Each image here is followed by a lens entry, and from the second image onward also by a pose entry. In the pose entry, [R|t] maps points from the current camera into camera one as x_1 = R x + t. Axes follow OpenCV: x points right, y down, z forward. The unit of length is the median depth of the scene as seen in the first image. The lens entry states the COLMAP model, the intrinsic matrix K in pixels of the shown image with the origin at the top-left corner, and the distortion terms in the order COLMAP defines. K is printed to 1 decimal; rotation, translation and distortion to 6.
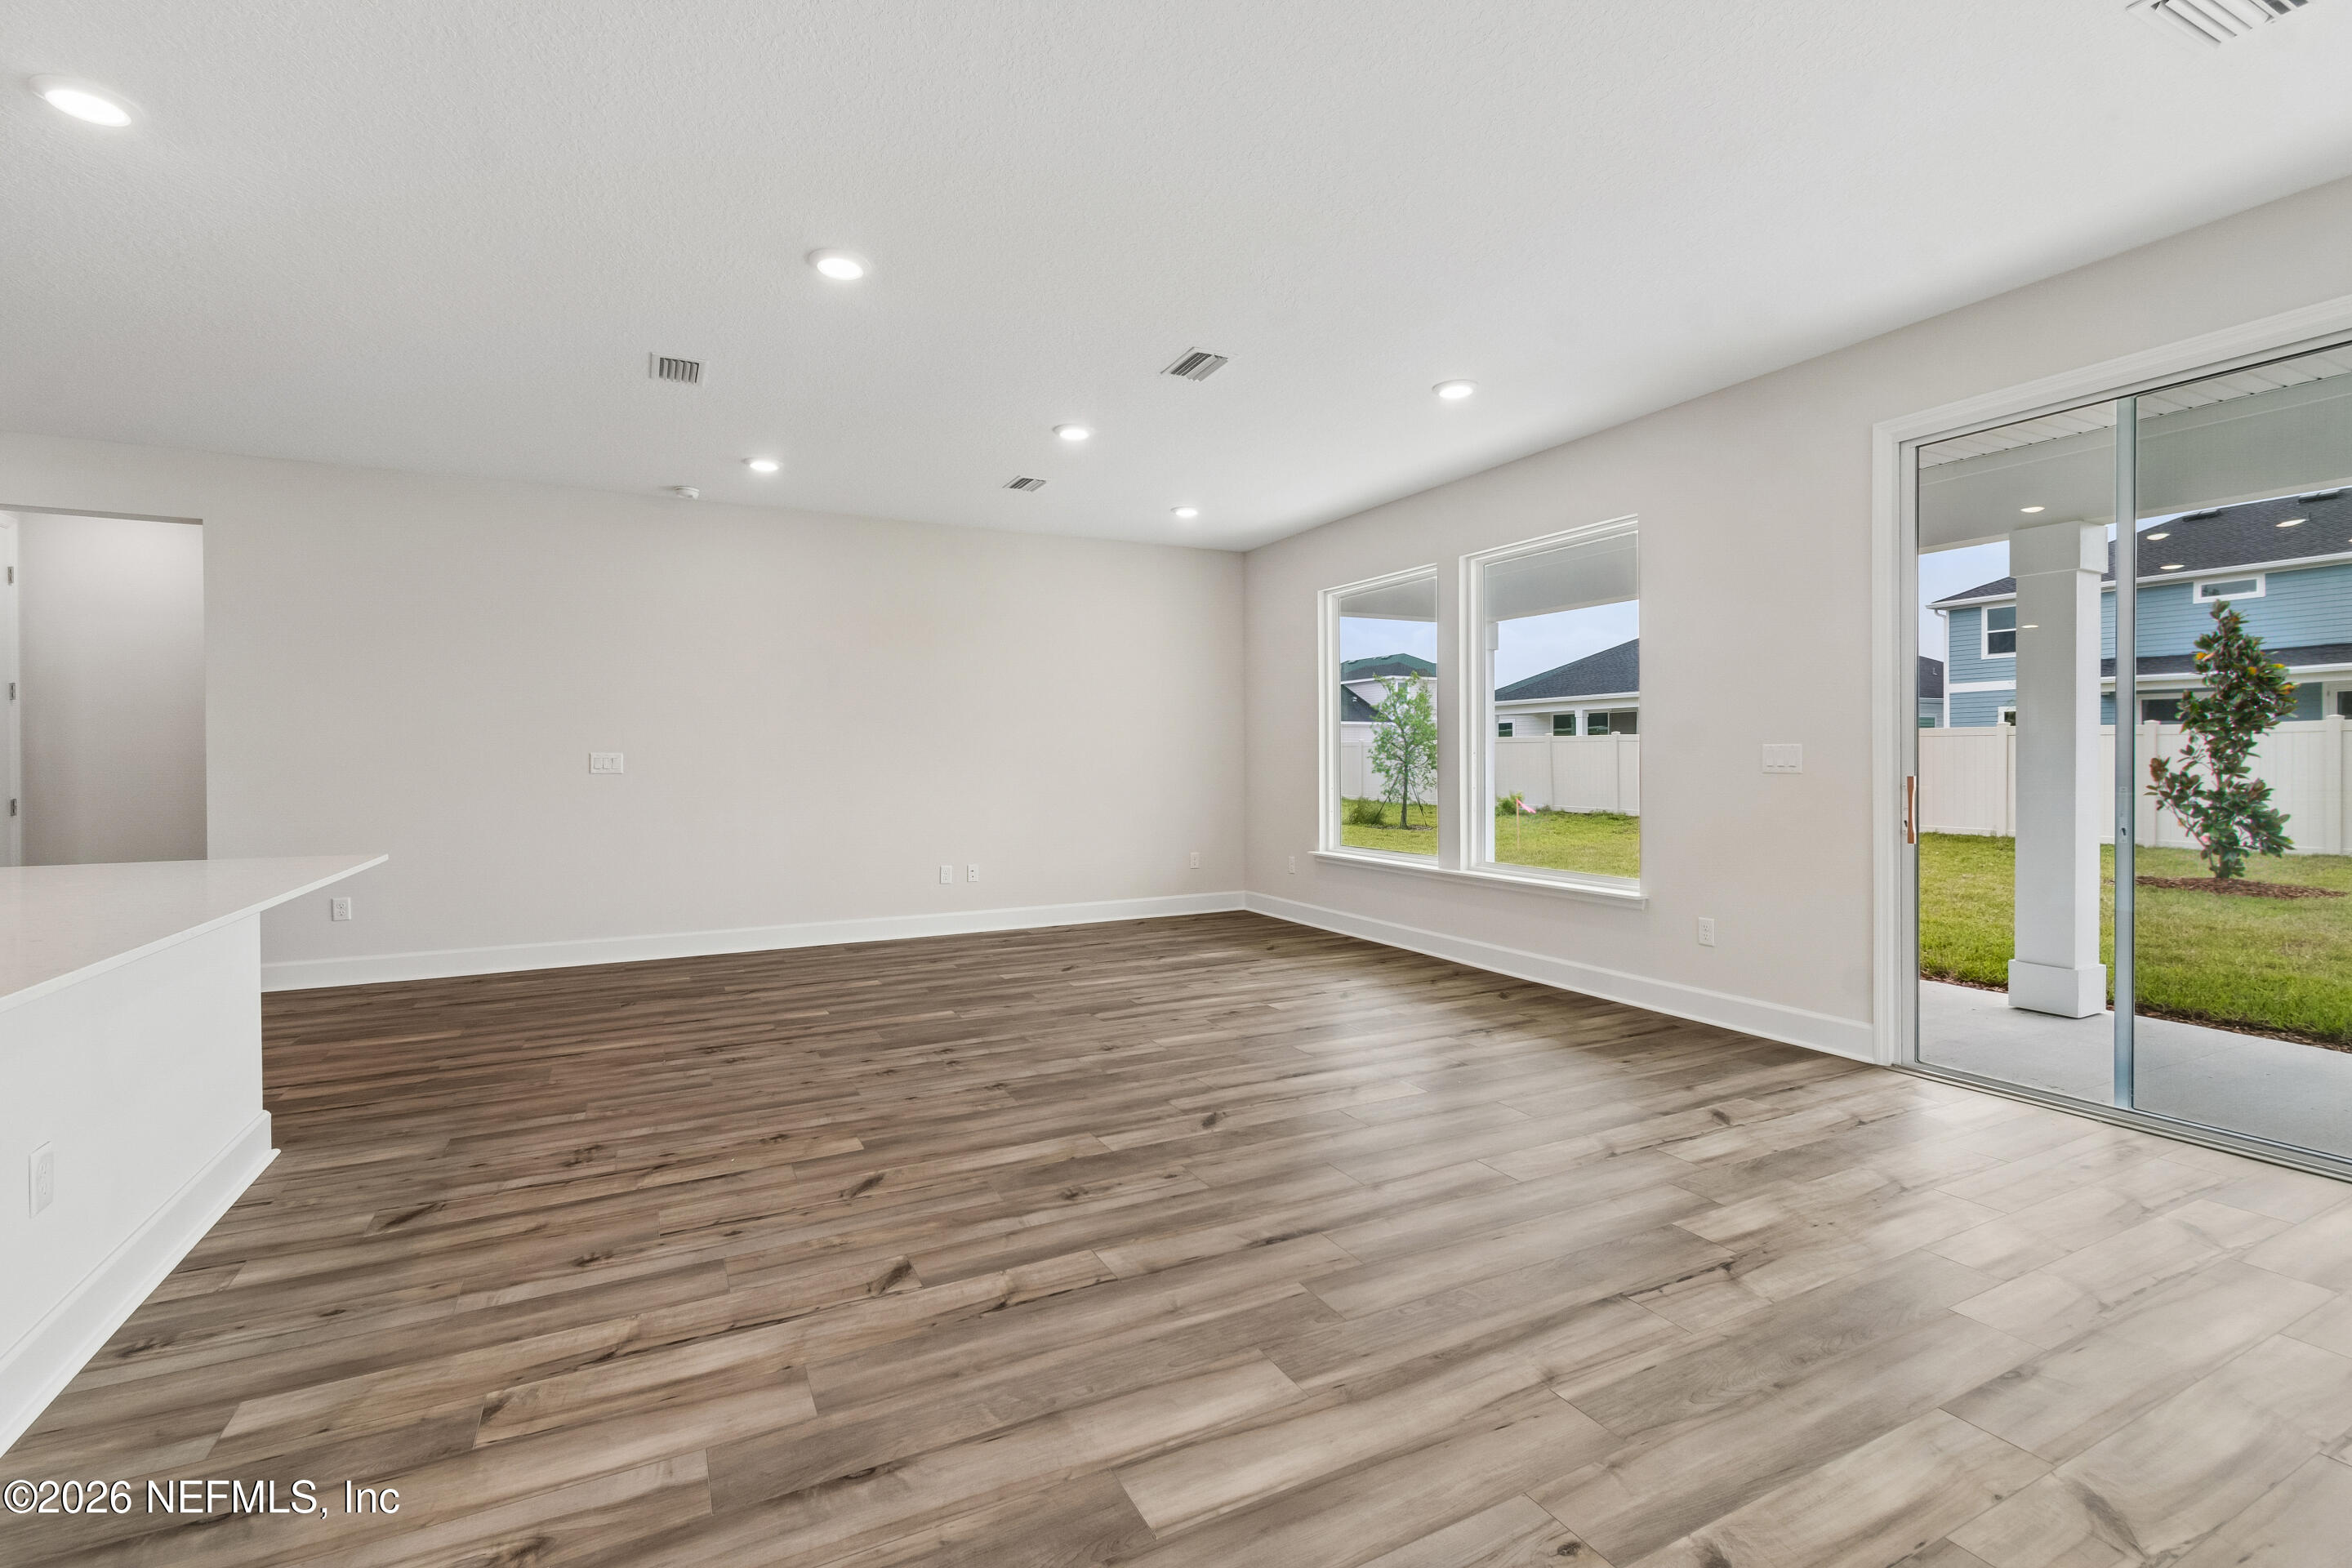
lens RADIAL K [[1038.1, 0, 1171.5], [0, 1038.1, 770.6], [0, 0, 1]] dist [0.000284, -0.000104]
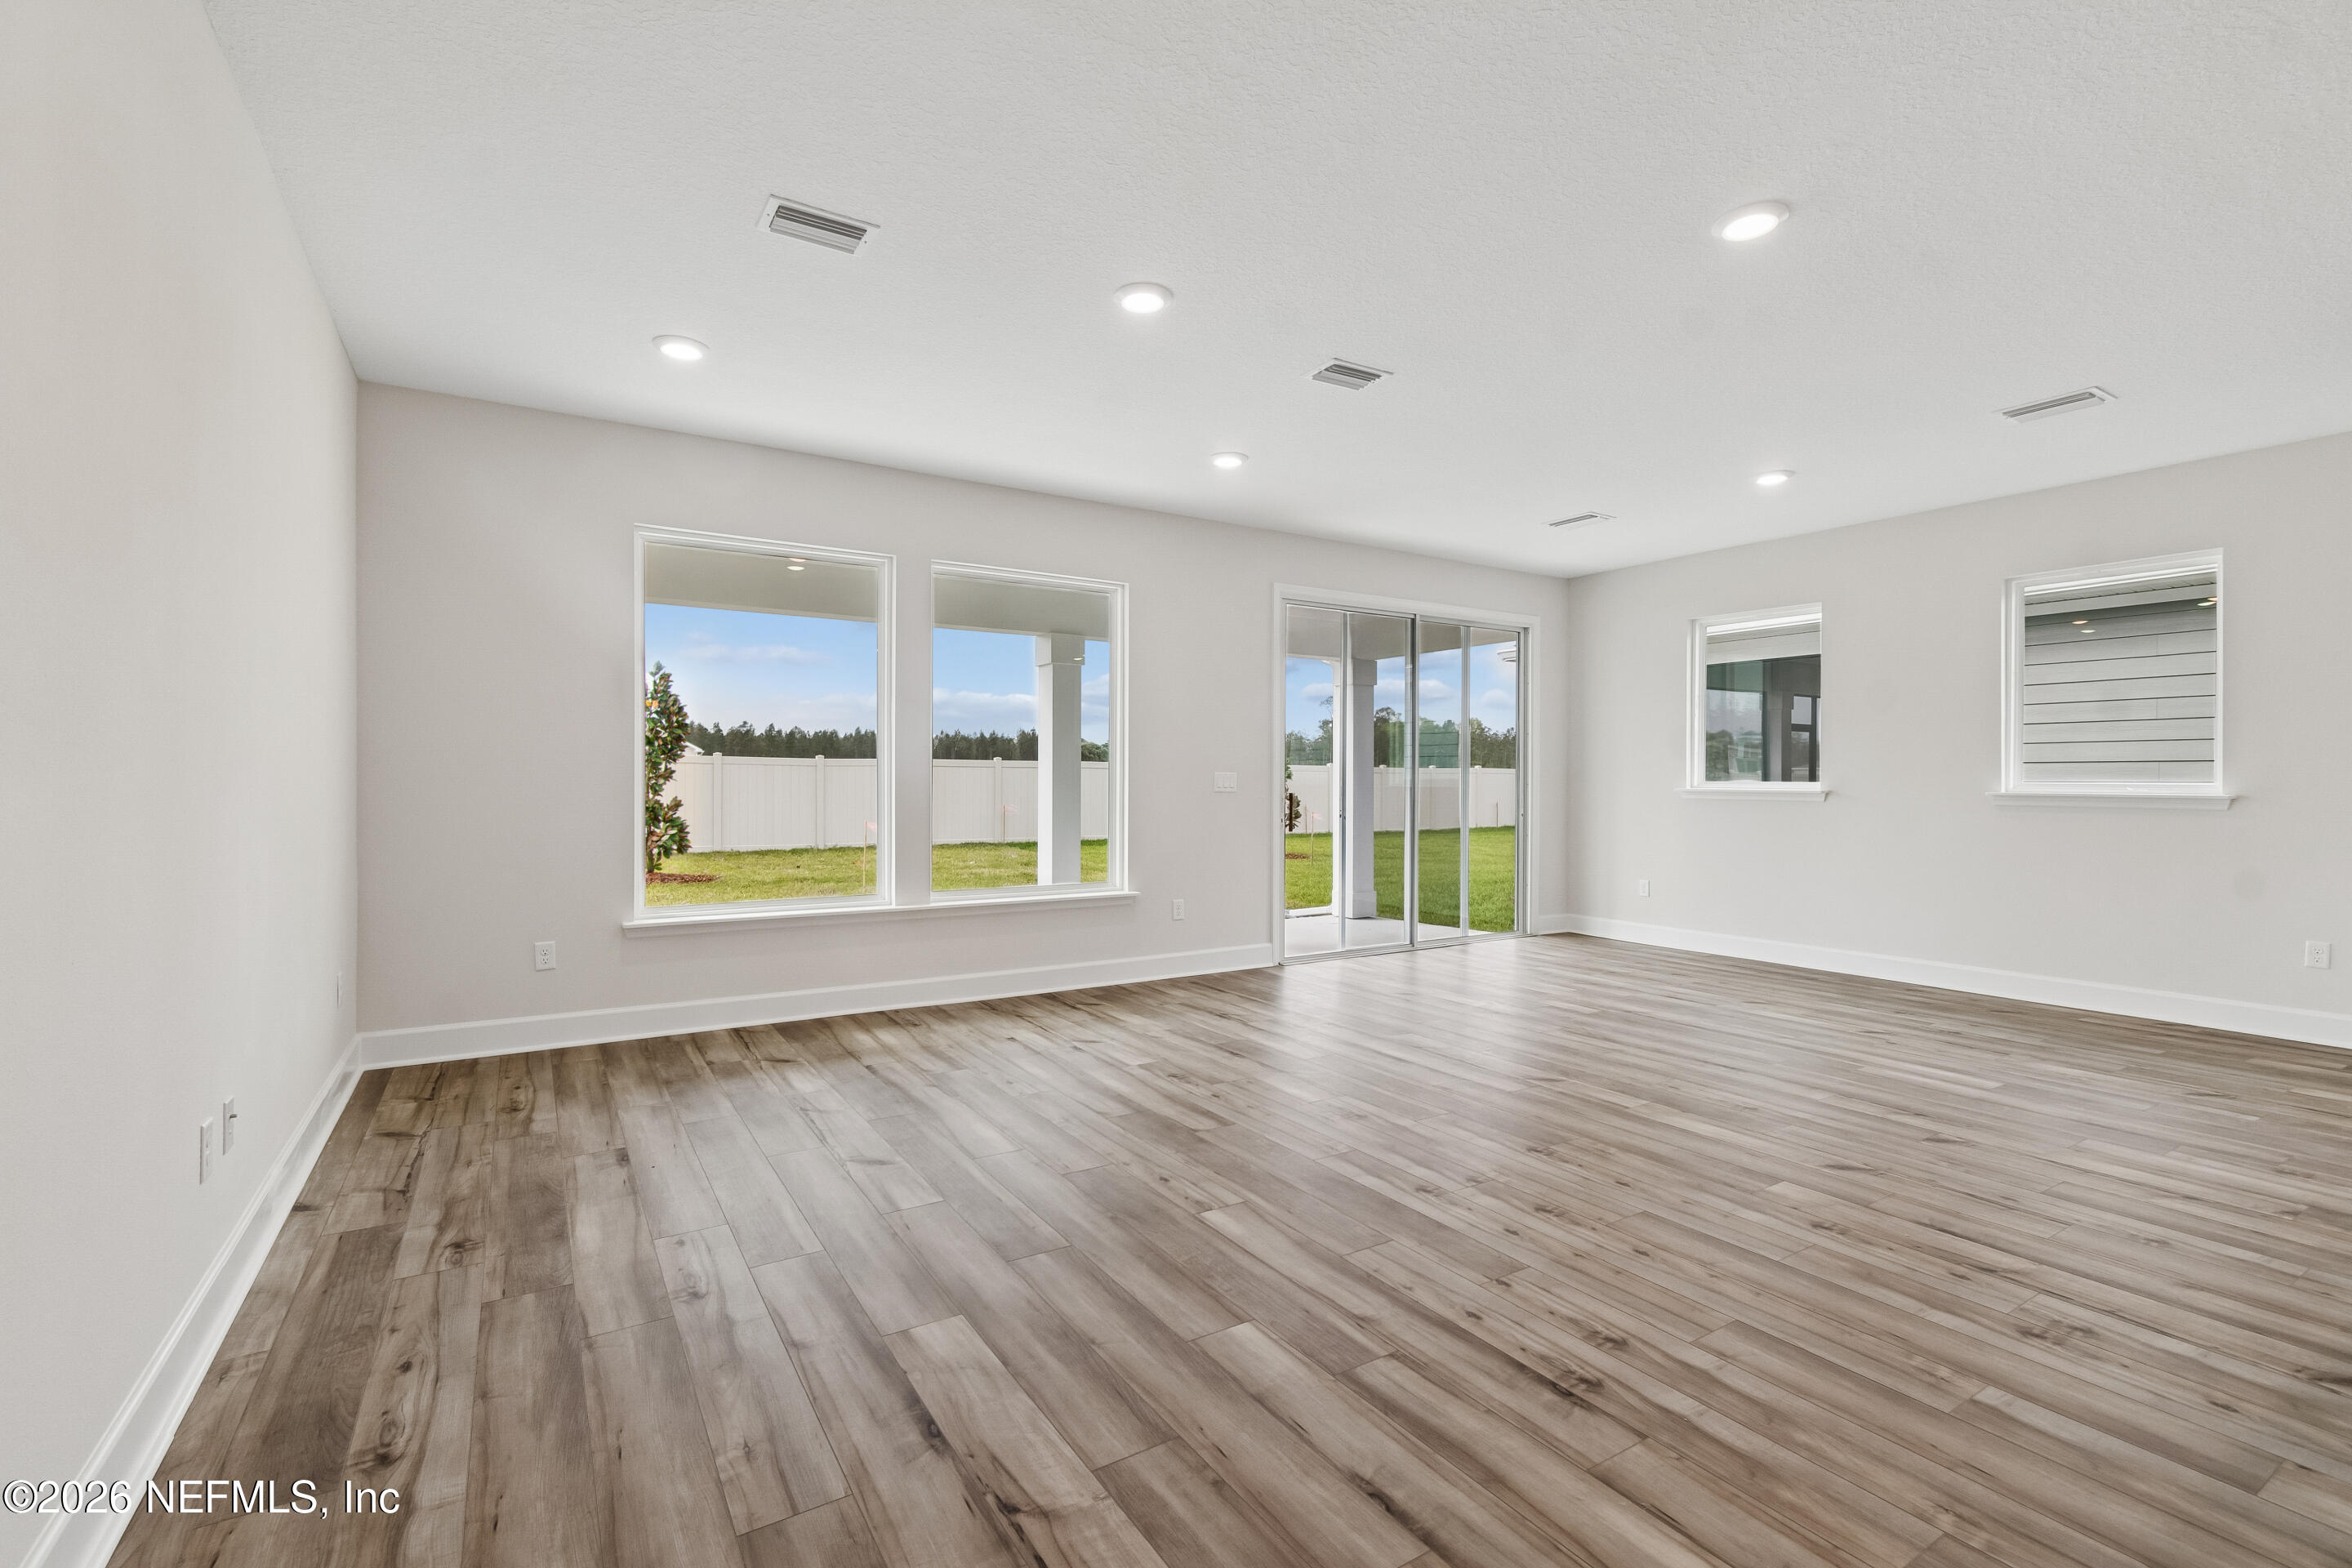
lens RADIAL K [[1043.1, 0, 1163.2], [0, 1043.1, 781.9], [0, 0, 1]] dist [0.001339, -0.000470]
pose [[-0.081138, 0.003862, 0.996695, -0.358481], [0.008113, 0.999962, -0.003215, -0.003245], [-0.996670, 0.007826, -0.081166, 0.484727]]
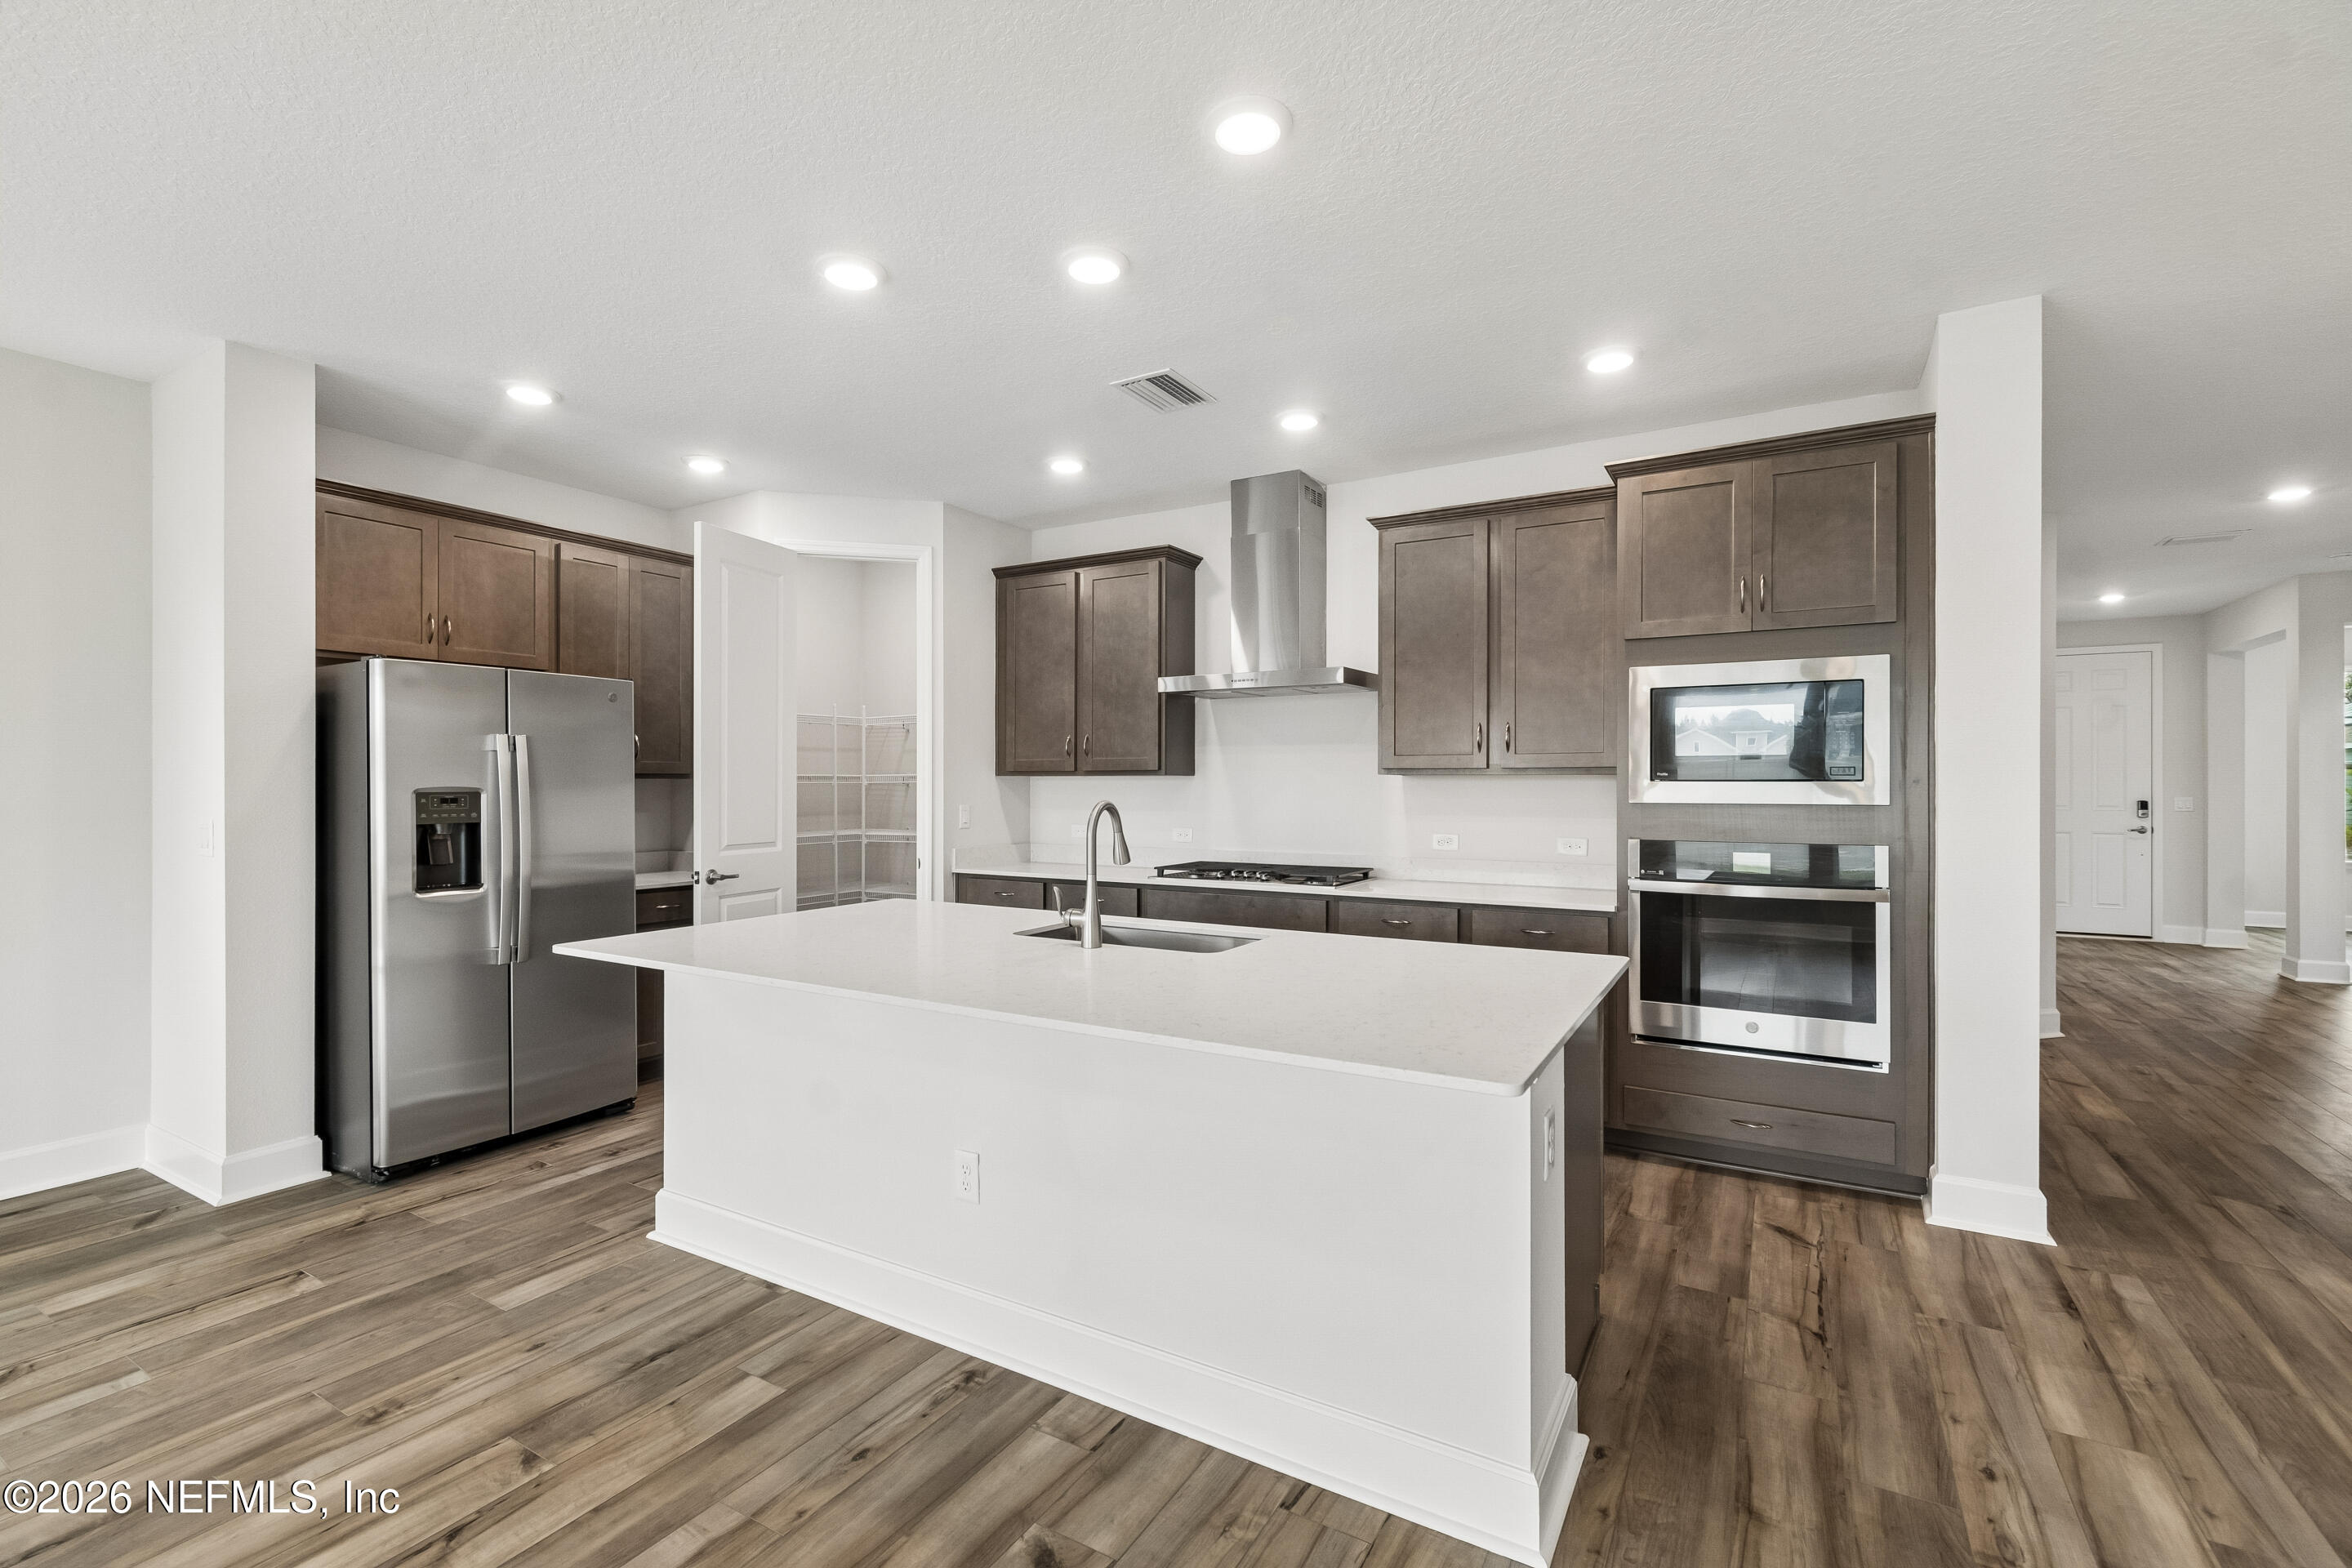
lens RADIAL K [[1032.9, 0, 1163.7], [0, 1032.9, 783.8], [0, 0, 1]] dist [0.001245, 0.000195]
pose [[-0.848969, 0.006036, -0.528408, -0.114597], [-0.000717, 0.999921, 0.012575, -0.018826], [0.528442, 0.011055, -0.848897, 0.399216]]
